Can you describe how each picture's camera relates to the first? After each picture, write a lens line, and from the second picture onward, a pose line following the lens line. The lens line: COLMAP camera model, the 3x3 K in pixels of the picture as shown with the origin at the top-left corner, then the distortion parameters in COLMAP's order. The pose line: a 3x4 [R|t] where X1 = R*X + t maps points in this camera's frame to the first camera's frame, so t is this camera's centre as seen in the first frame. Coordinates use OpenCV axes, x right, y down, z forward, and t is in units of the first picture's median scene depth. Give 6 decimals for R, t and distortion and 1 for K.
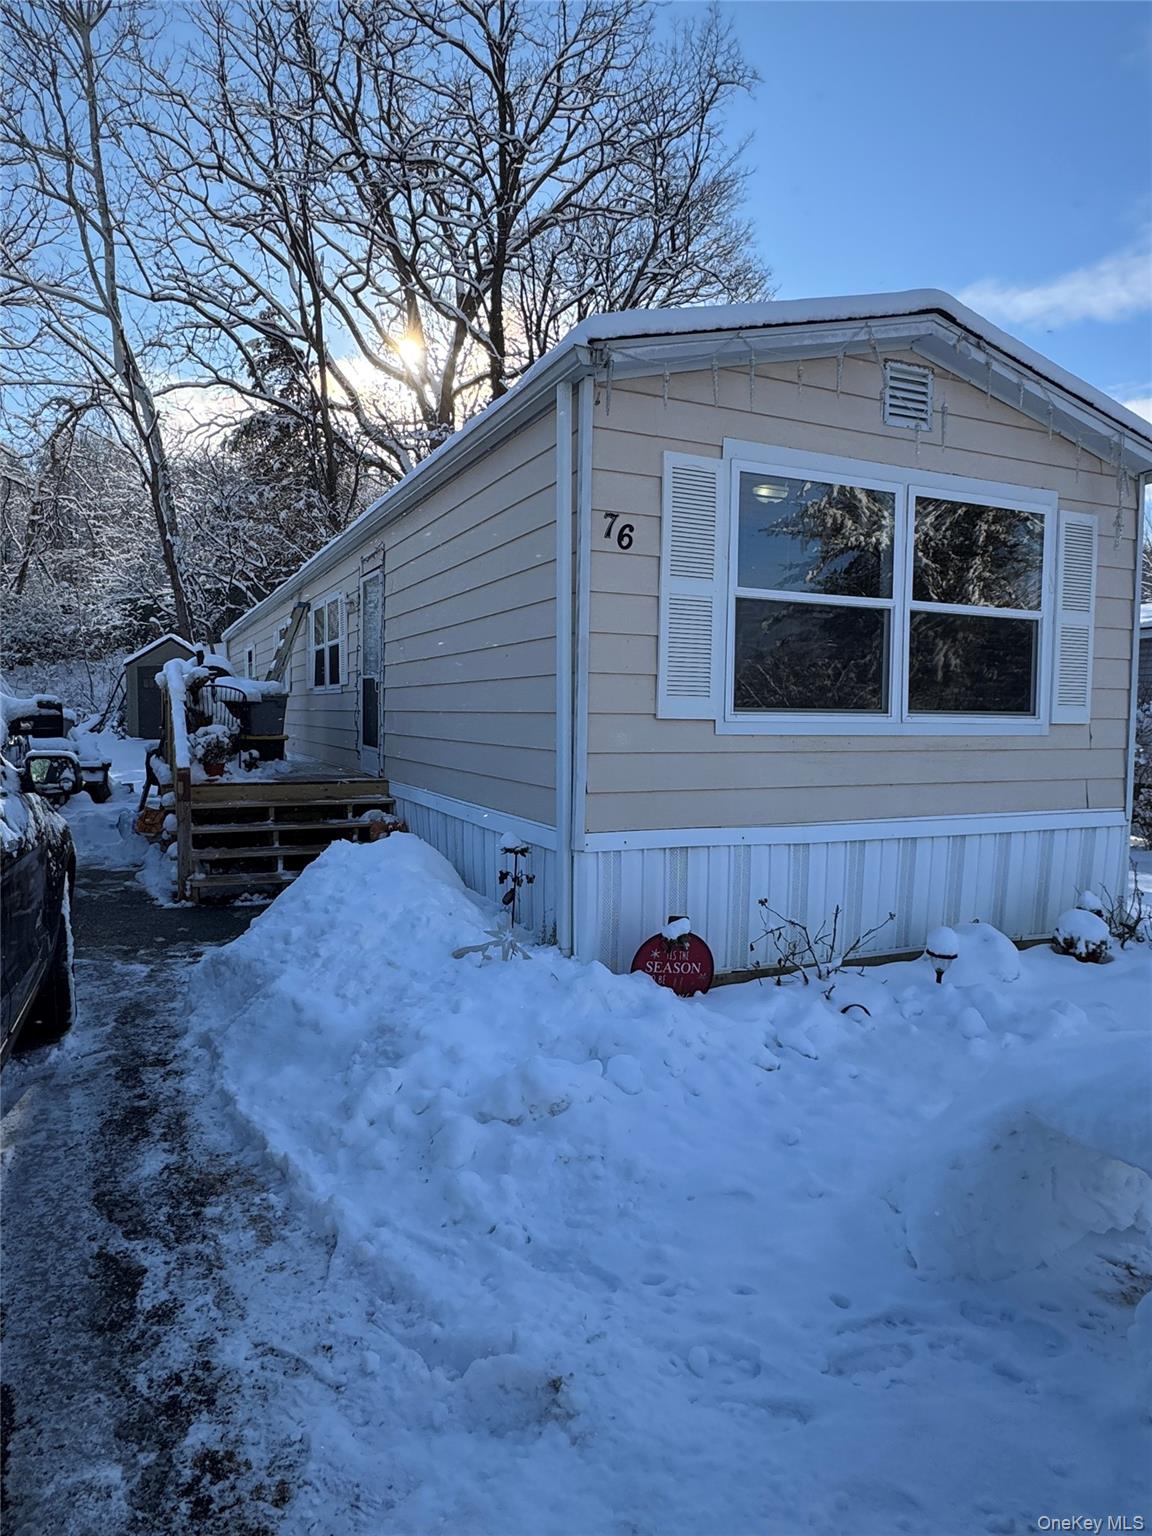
lens RADIAL K [[947.6, 0, 576.0], [0, 947.6, 768.0], [0, 0, 1]] dist [-0.001046, 0.000530]
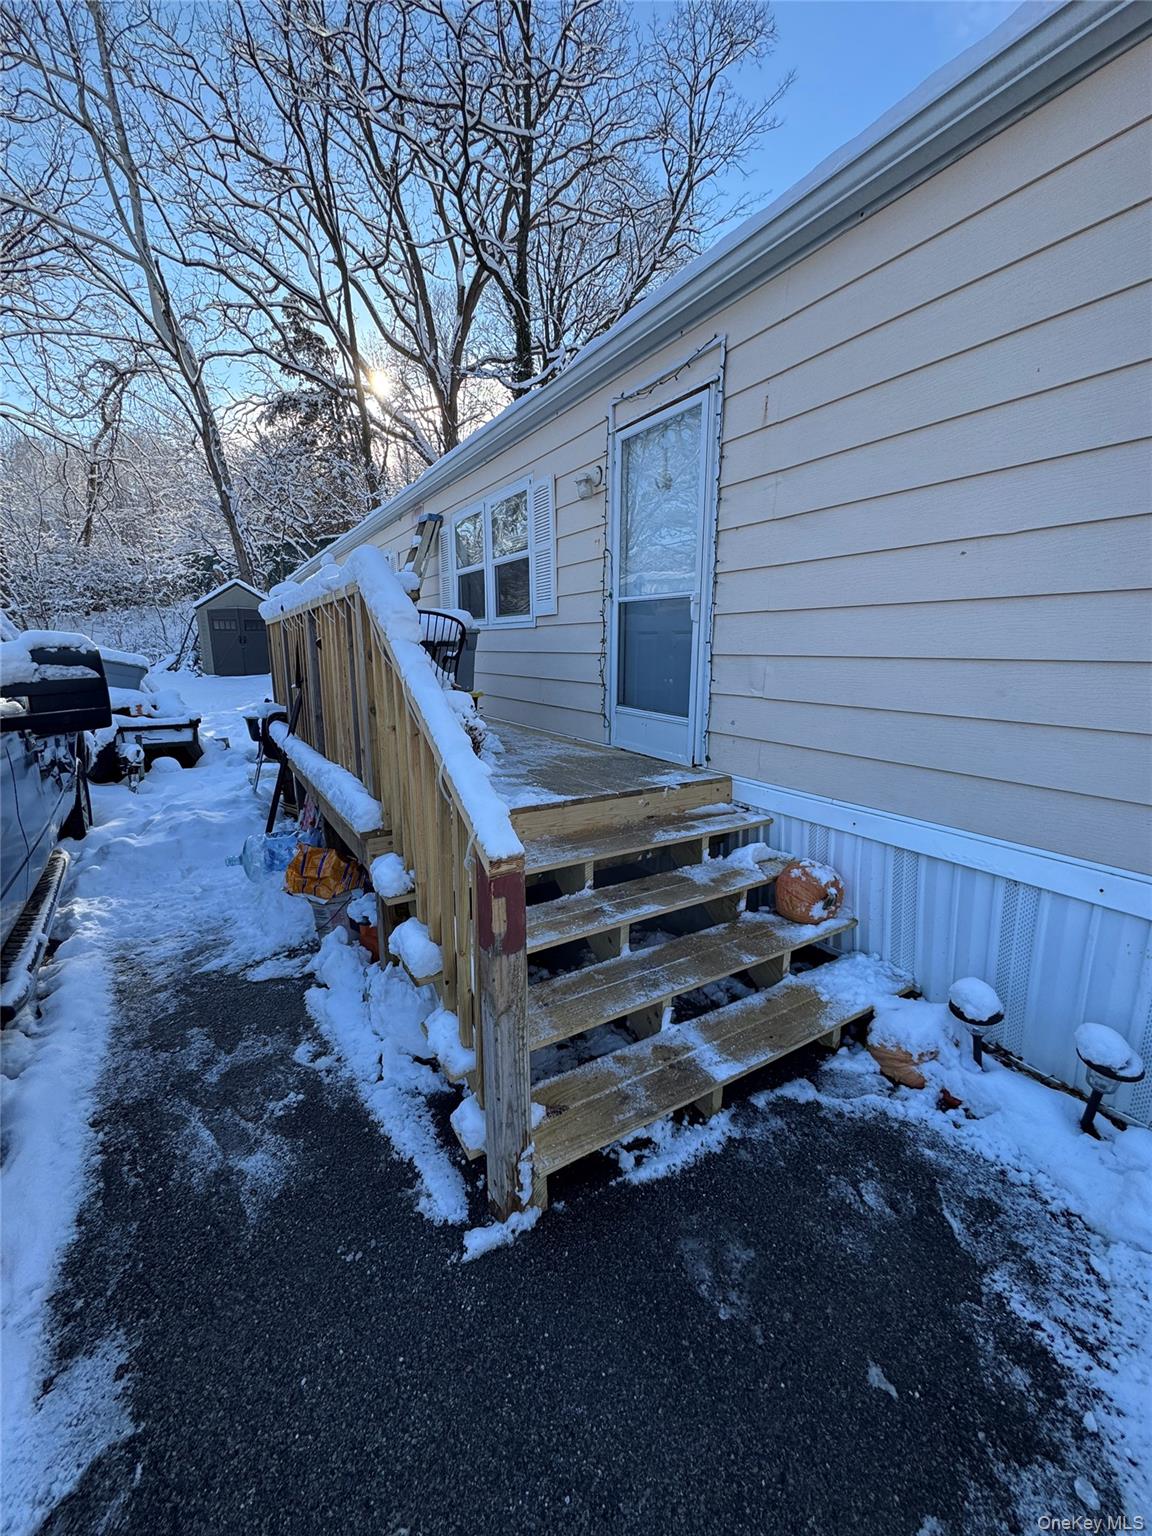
lens RADIAL K [[611.2, 0, 576.0], [0, 611.2, 768.0], [0, 0, 1]] dist [-0.001238, 0.000913]
pose [[0.993779, -0.032614, 0.106488, -0.200087], [0.017571, 0.990100, 0.139257, -0.028023], [-0.109976, -0.136519, 0.984514, 0.387557]]
